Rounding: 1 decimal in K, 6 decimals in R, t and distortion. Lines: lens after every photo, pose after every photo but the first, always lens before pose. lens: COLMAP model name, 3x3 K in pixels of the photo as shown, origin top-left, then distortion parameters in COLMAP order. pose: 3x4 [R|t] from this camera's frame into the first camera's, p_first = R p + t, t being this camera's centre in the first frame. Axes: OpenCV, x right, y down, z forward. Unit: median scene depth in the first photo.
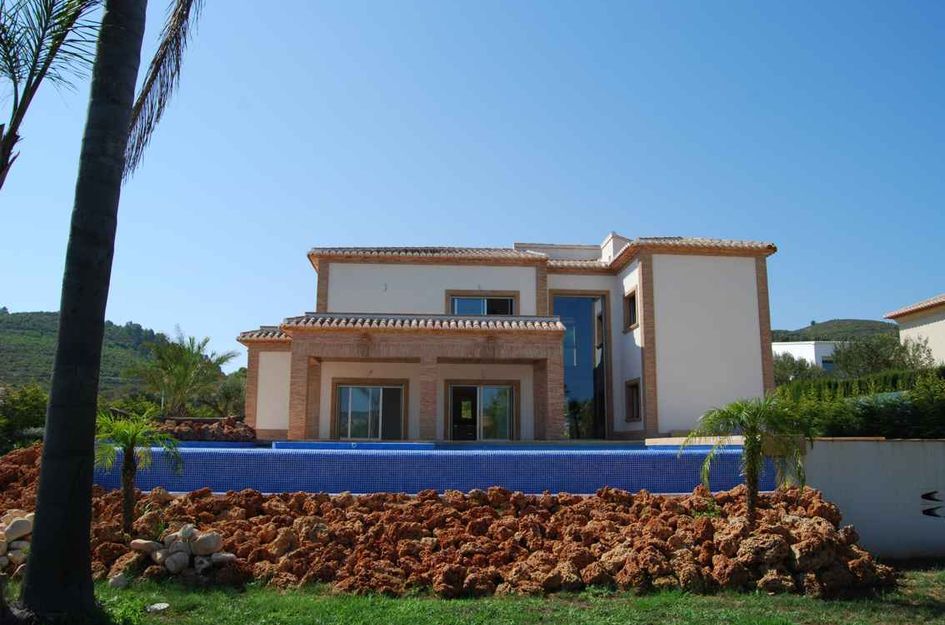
lens RADIAL K [[748.6, 0, 479.2], [0, 748.6, 314.4], [0, 0, 1]] dist [-0.089460, 0.030705]
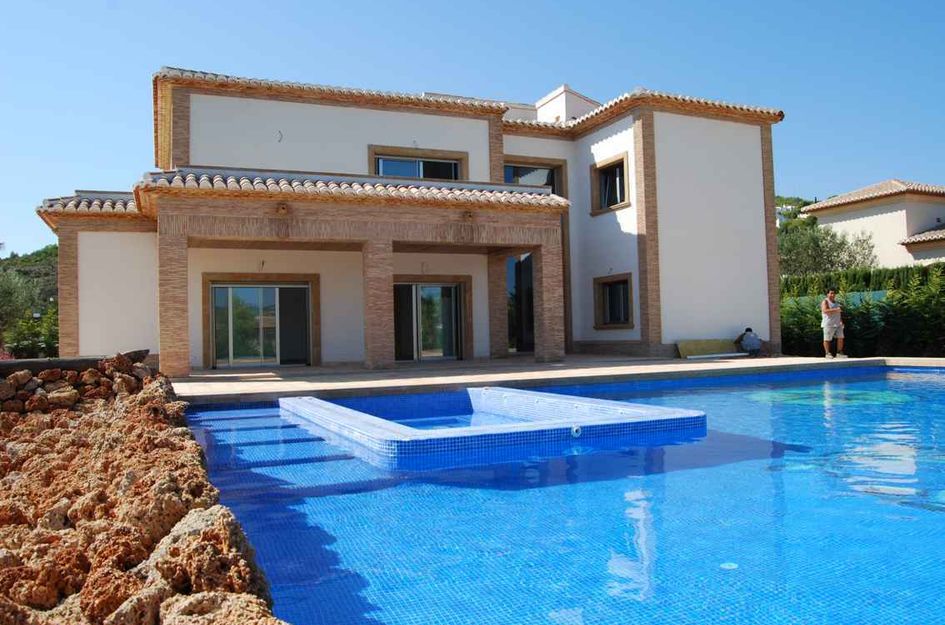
lens RADIAL K [[748.6, 0, 465.3], [0, 748.6, 312.8], [0, 0, 1]] dist [-0.089460, 0.030705]
pose [[0.948841, -0.015452, 0.315375, -0.183649], [-0.028463, 0.990550, 0.134165, 0.026481], [-0.314467, -0.136277, 0.939435, 0.320372]]
